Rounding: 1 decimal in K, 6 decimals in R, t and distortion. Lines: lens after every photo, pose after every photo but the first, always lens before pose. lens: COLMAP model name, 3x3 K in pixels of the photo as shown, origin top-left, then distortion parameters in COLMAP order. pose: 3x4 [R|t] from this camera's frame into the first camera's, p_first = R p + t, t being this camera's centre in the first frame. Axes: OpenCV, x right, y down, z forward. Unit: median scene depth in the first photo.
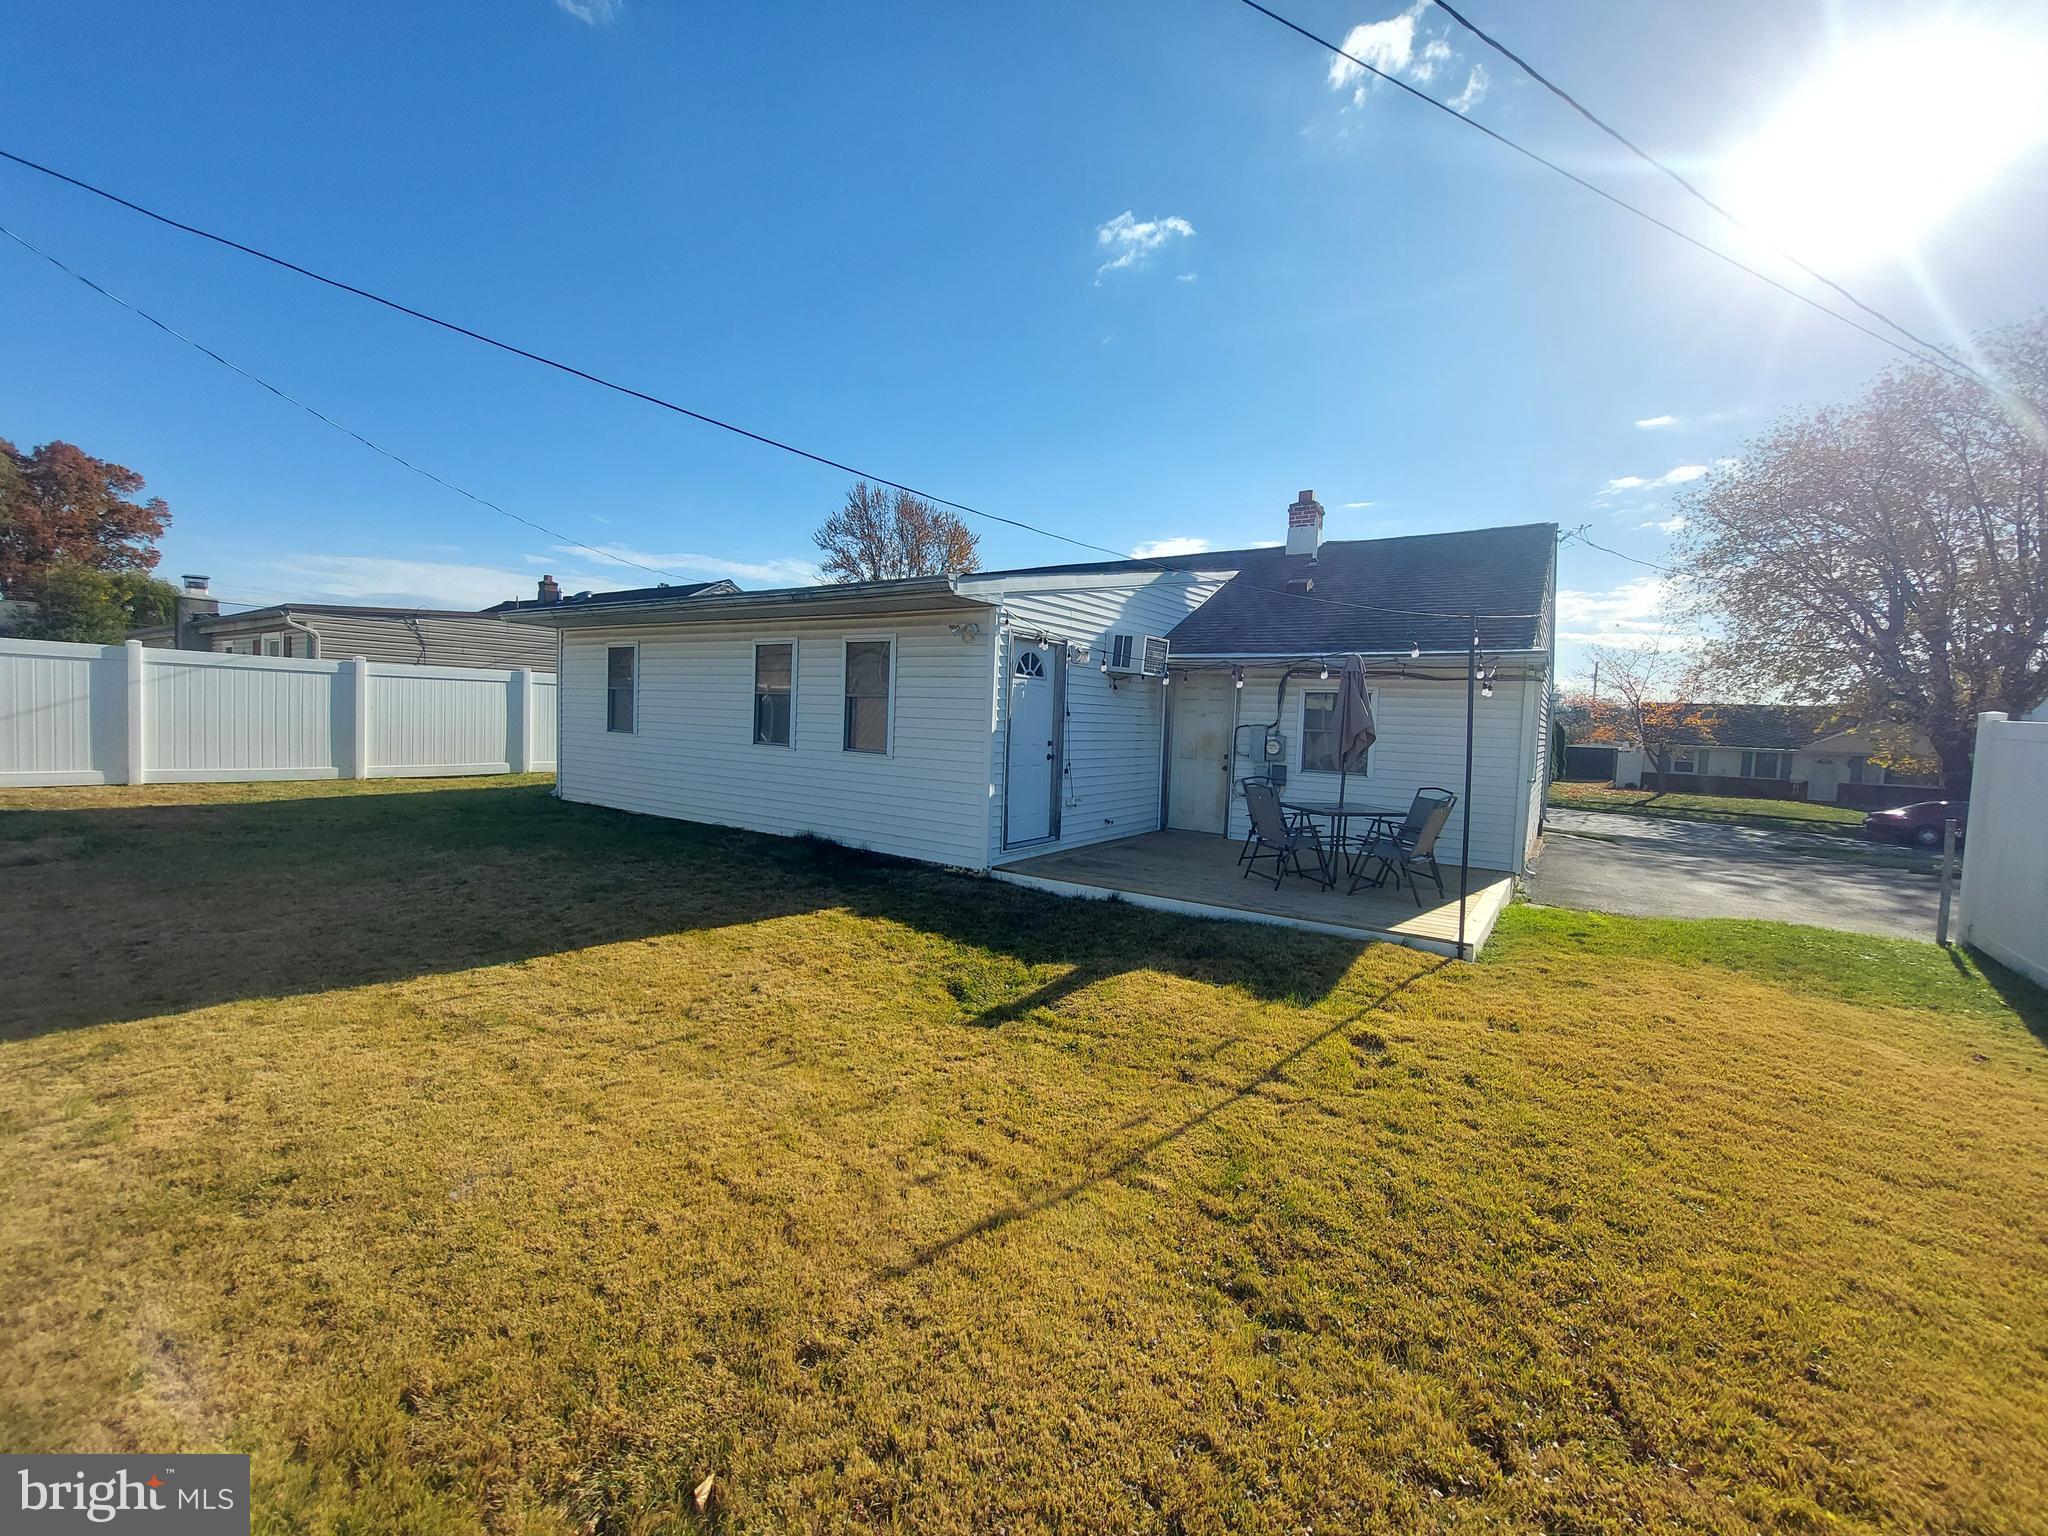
lens RADIAL K [[834.5, 0, 1024.0], [0, 834.5, 768.0], [0, 0, 1]] dist [-0.027973, 0.006172]
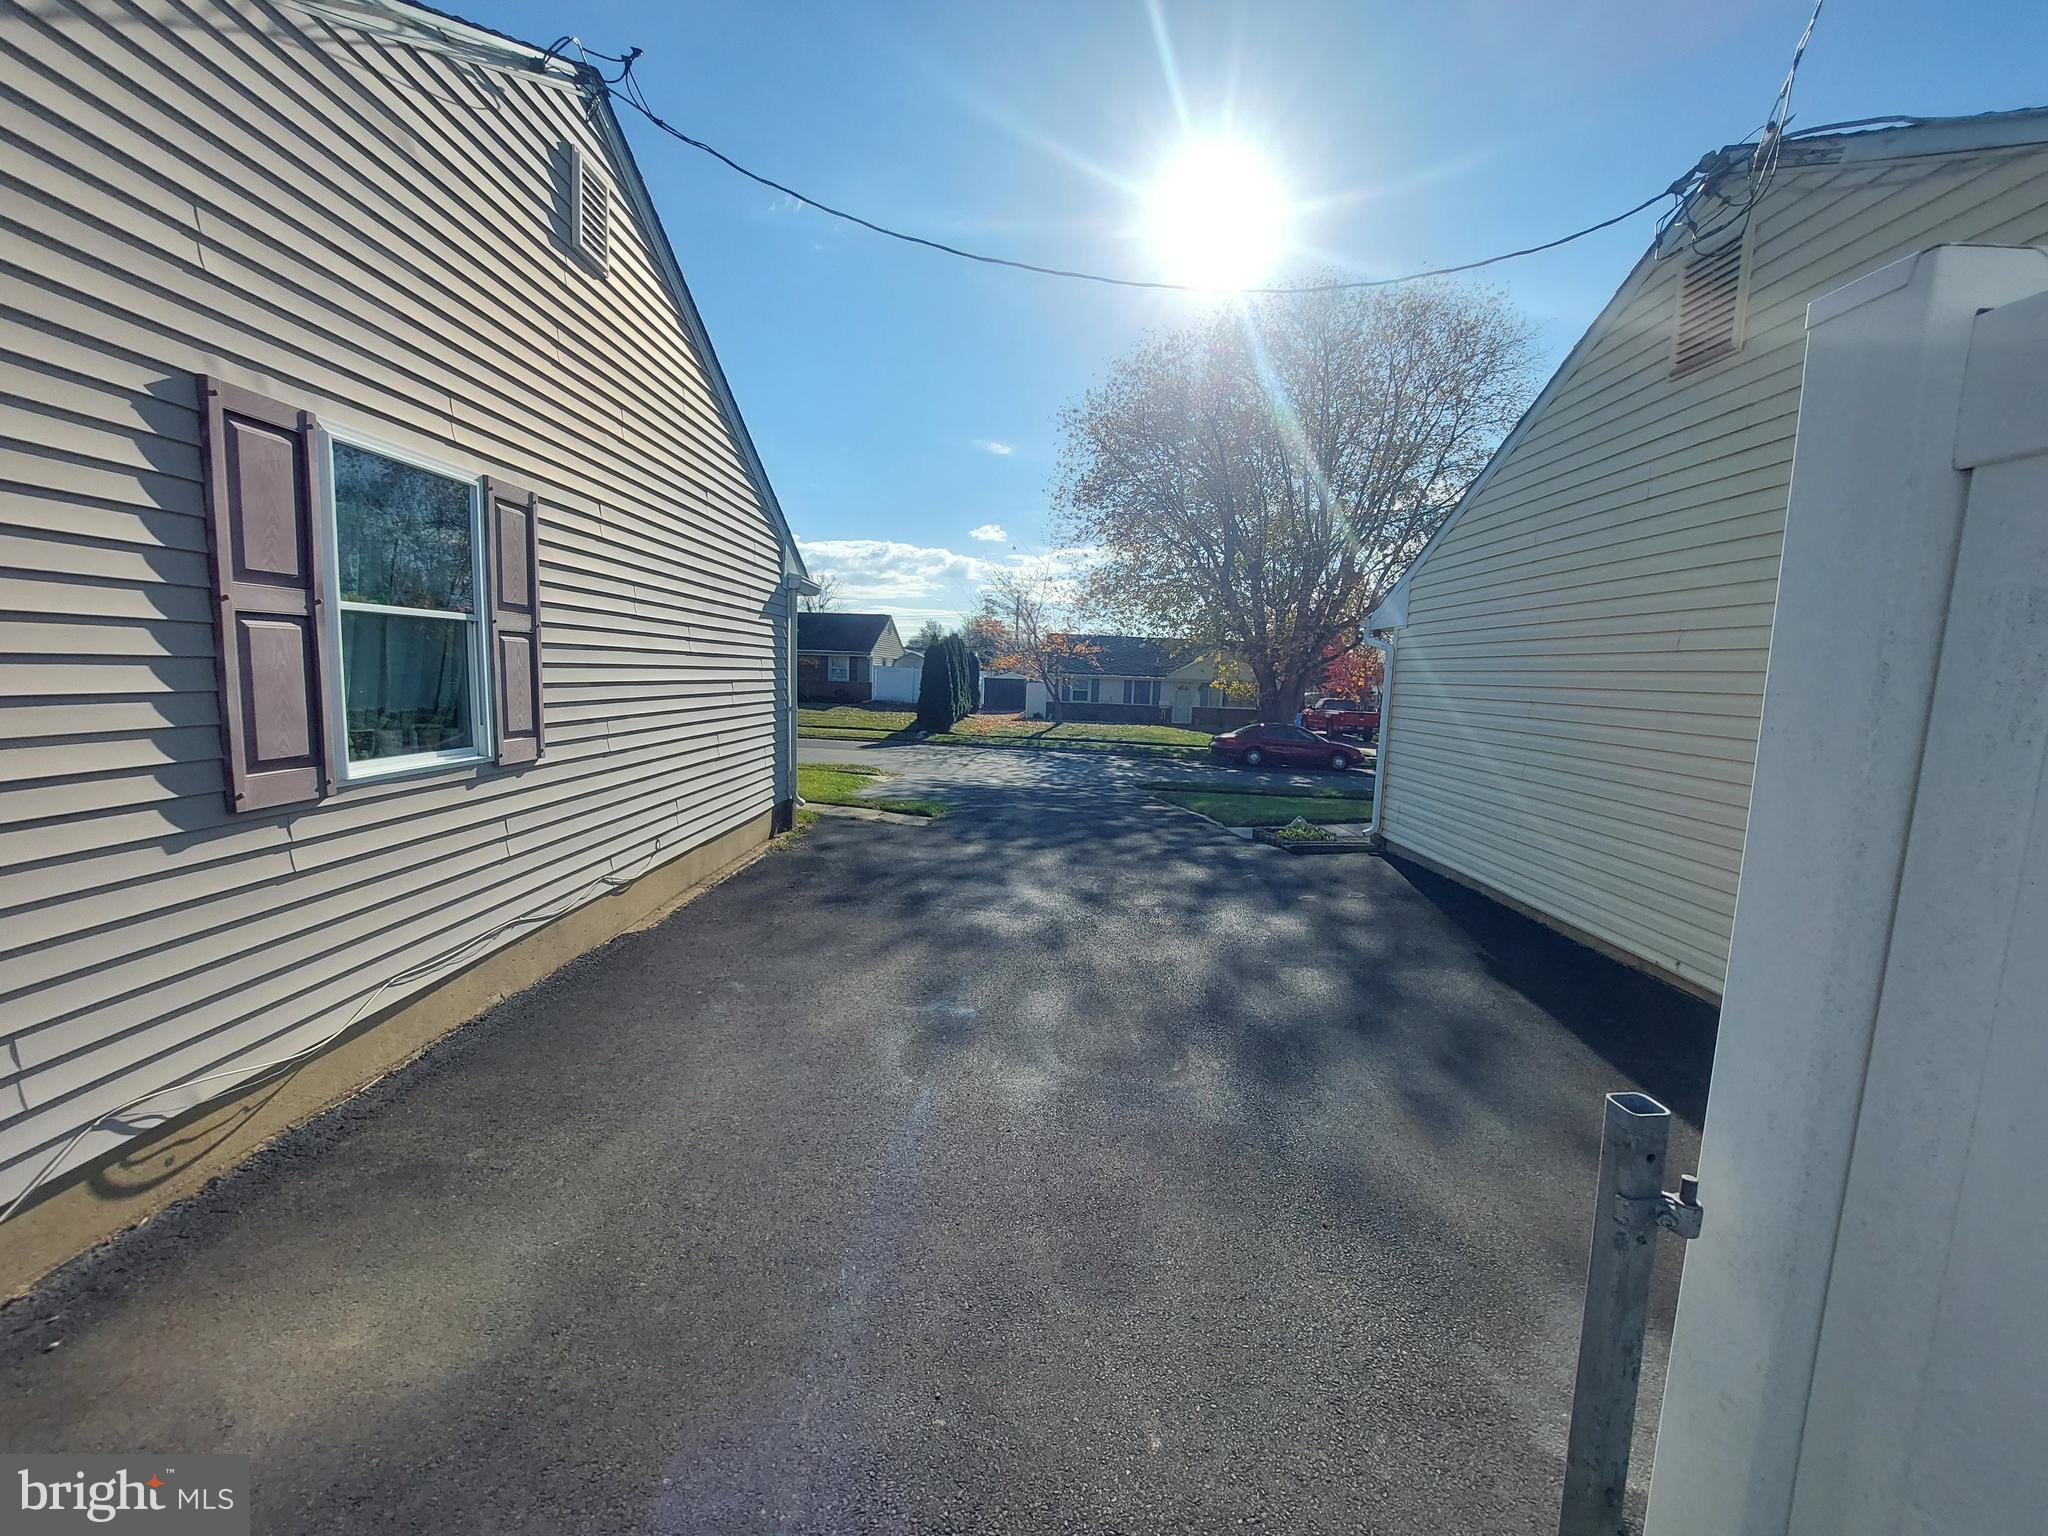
lens RADIAL K [[819.8, 0, 1044.3], [0, 819.8, 765.2], [0, 0, 1]] dist [-0.032591, 0.007029]
pose [[0.829193, -0.066660, 0.554973, 0.234325], [0.027618, 0.996537, 0.078432, 0.004024], [-0.558279, -0.049708, 0.828163, 0.212238]]
